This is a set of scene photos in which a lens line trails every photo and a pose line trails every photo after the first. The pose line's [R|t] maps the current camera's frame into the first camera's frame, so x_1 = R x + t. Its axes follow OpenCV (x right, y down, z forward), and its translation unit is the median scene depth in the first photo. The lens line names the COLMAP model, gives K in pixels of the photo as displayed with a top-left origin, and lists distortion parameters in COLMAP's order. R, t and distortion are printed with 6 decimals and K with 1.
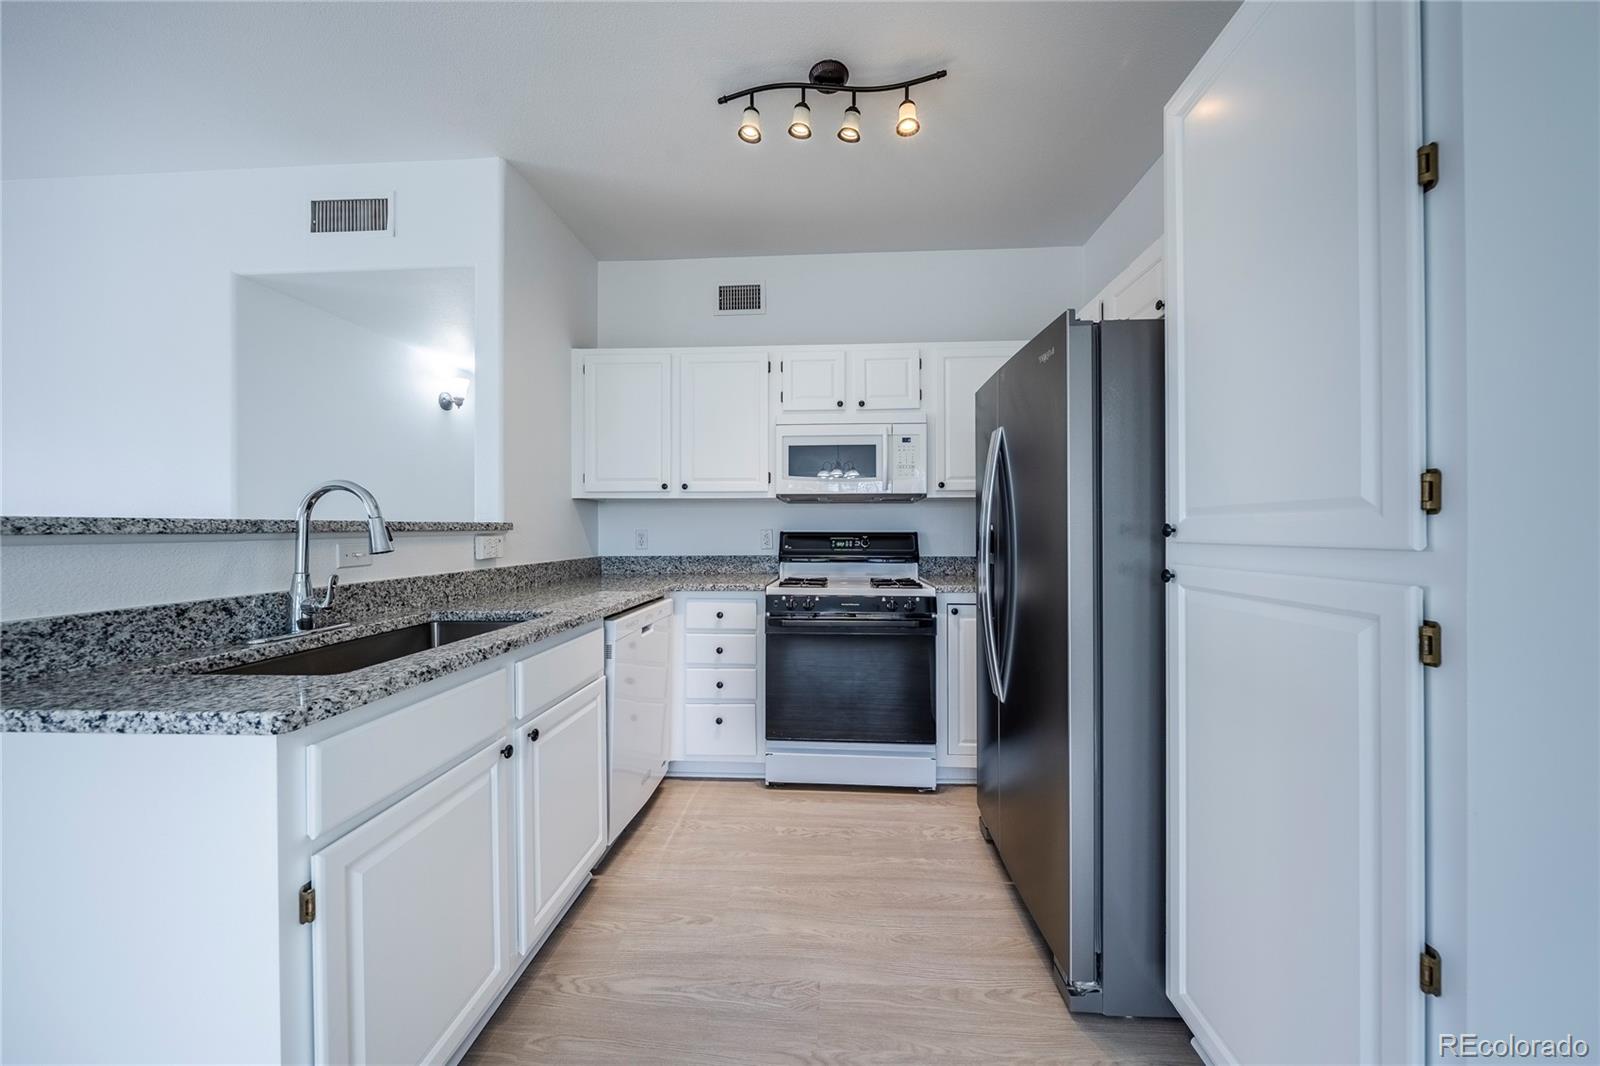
lens RADIAL K [[546.5, 0, 807.9], [0, 546.5, 528.6], [0, 0, 1]] dist [-0.001269, -0.000075]
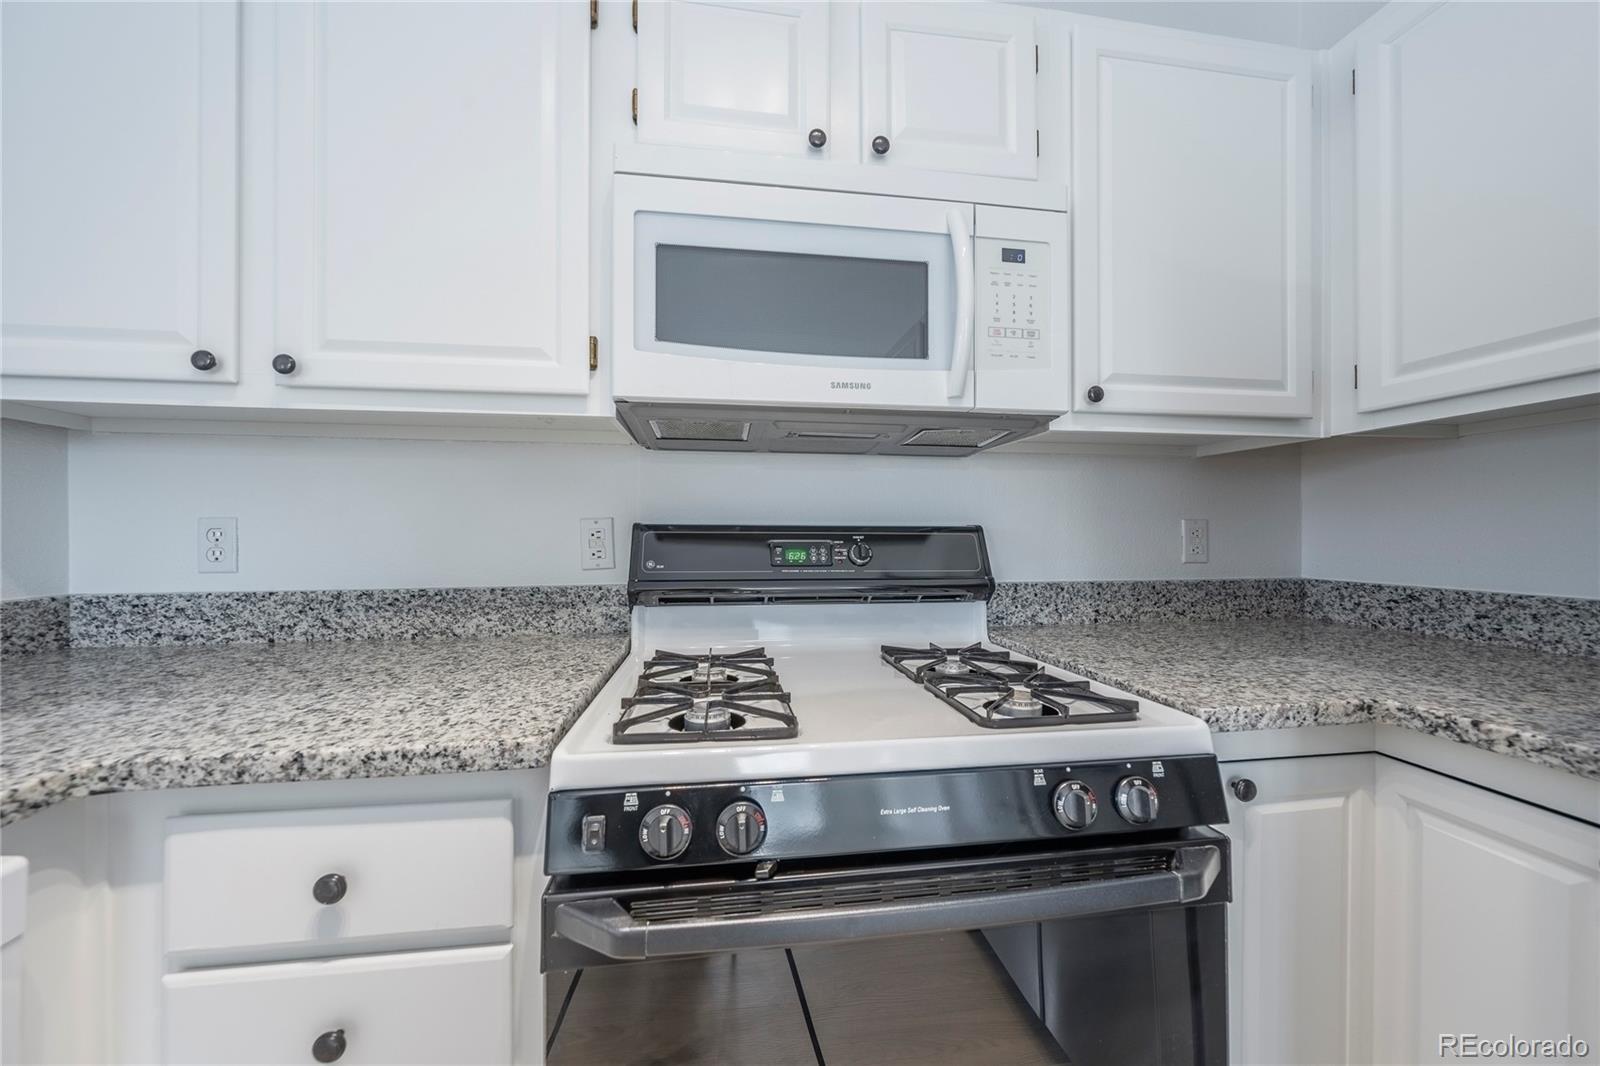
lens RADIAL K [[557.4, 0, 794.1], [0, 557.4, 520.1], [0, 0, 1]] dist [-0.000809, -0.000072]
pose [[0.980477, 0.004951, 0.196573, -0.021328], [-0.005665, 0.999979, 0.003069, 0.002617], [-0.196554, -0.004122, 0.980484, 0.716977]]
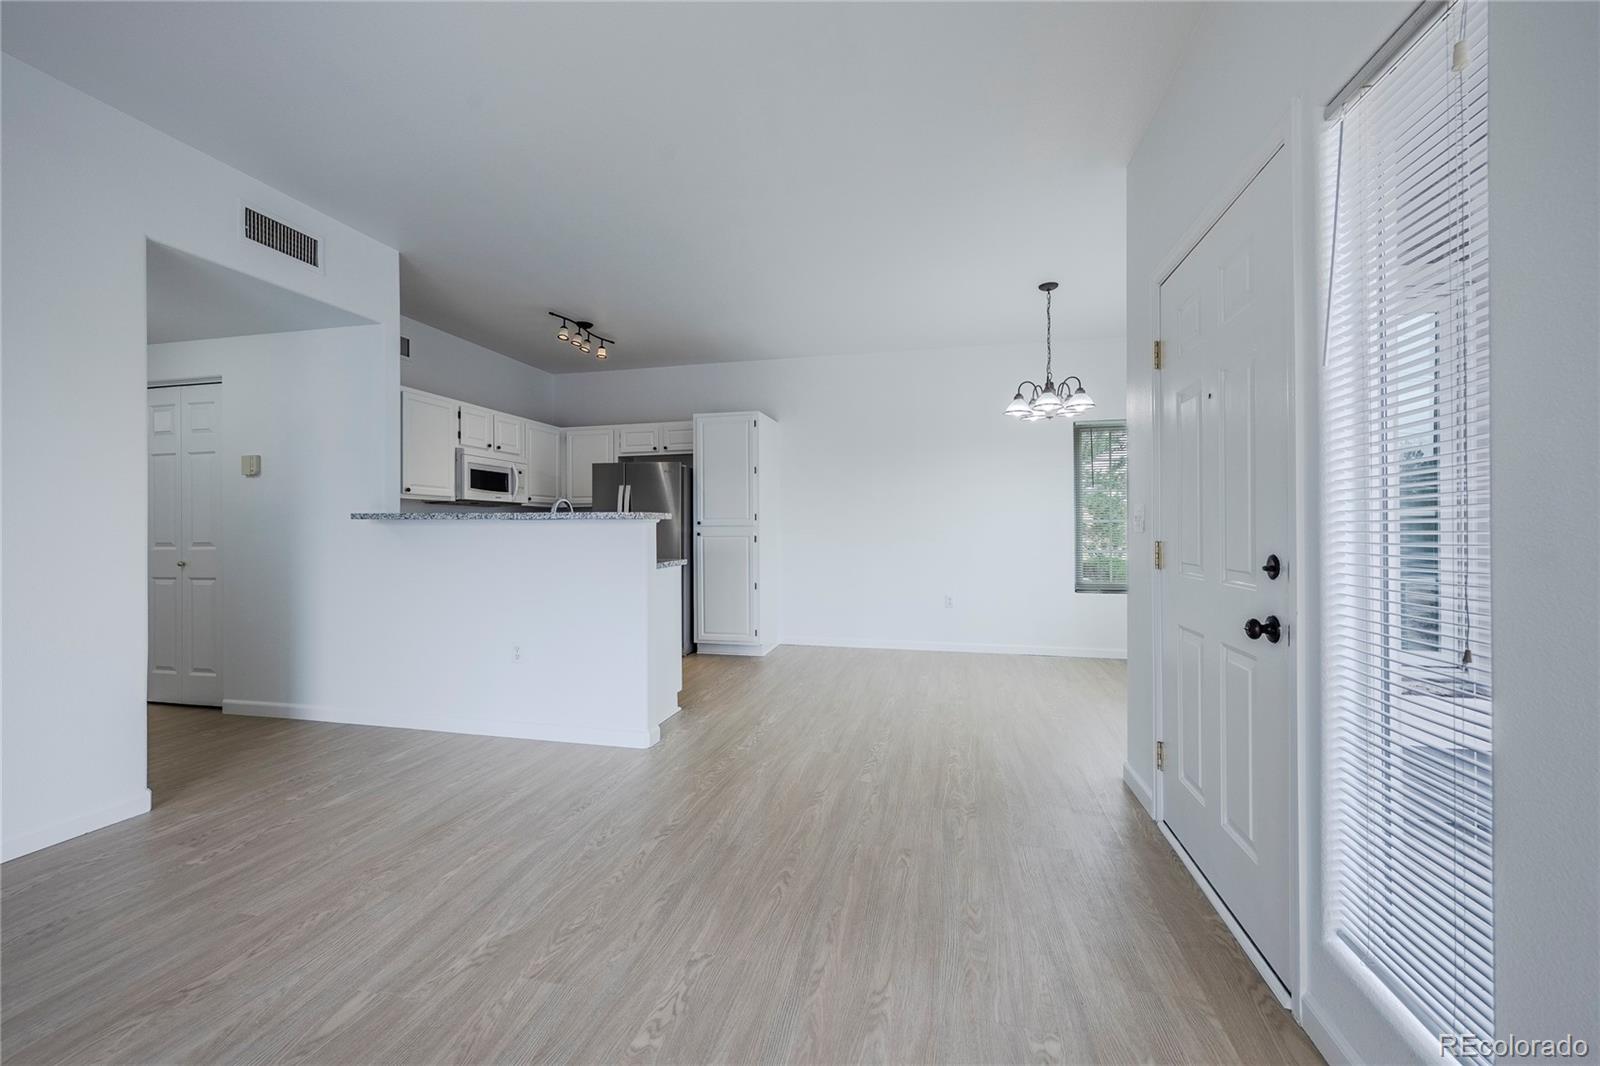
lens RADIAL K [[627.5, 0, 804.3], [0, 627.5, 530.2], [0, 0, 1]] dist [-0.001993, -0.000220]
pose [[0.164063, 0.001967, 0.986448, -1.739923], [-0.000199, 0.999998, -0.001961, 0.028625], [-0.986450, 0.000125, 0.164063, -0.246680]]
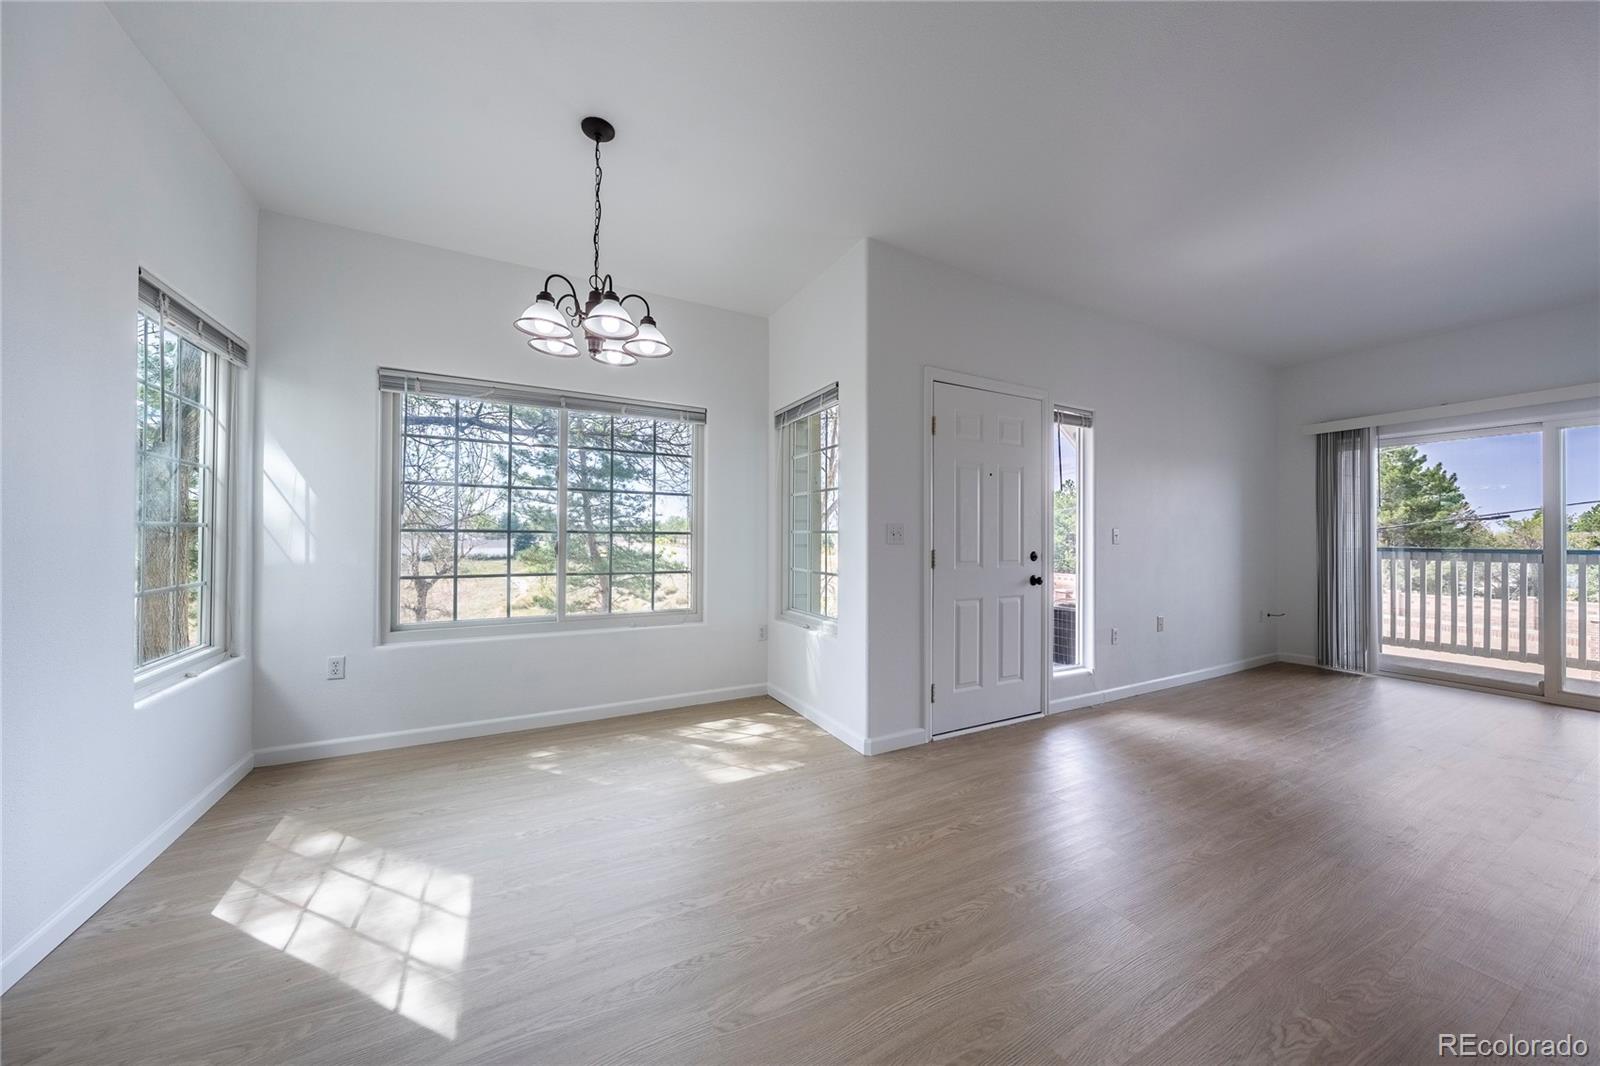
lens RADIAL K [[542.6, 0, 804.2], [0, 542.6, 530.0], [0, 0, 1]] dist [-0.000941, -0.000202]
pose [[-0.848291, -0.008353, -0.529465, 0.112648], [-0.000991, 0.999899, -0.014187, 0.016231], [0.529530, -0.011510, -0.848213, 0.249385]]
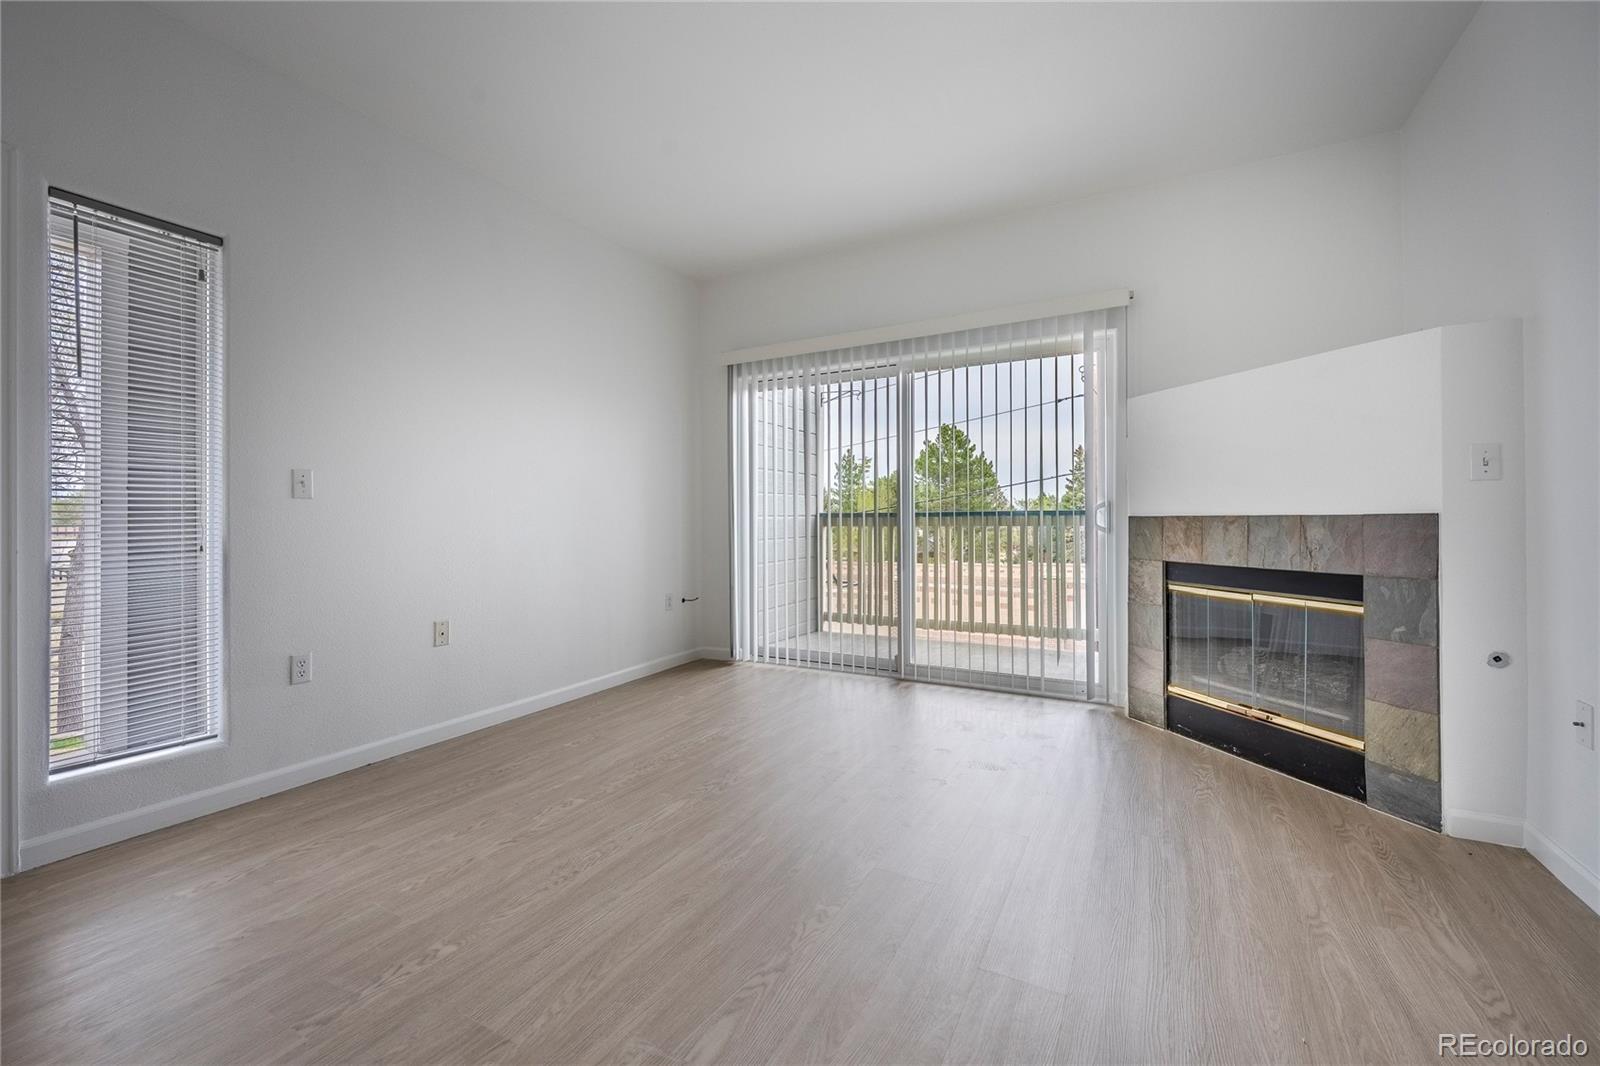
lens RADIAL K [[657.3, 0, 798.7], [0, 657.3, 525.0], [0, 0, 1]] dist [0.000752, 0.000074]
pose [[-0.423240, 0.012839, -0.905927, -0.839402], [0.009076, 0.999909, 0.009931, 0.071304], [0.905972, -0.004020, -0.423318, 0.517649]]
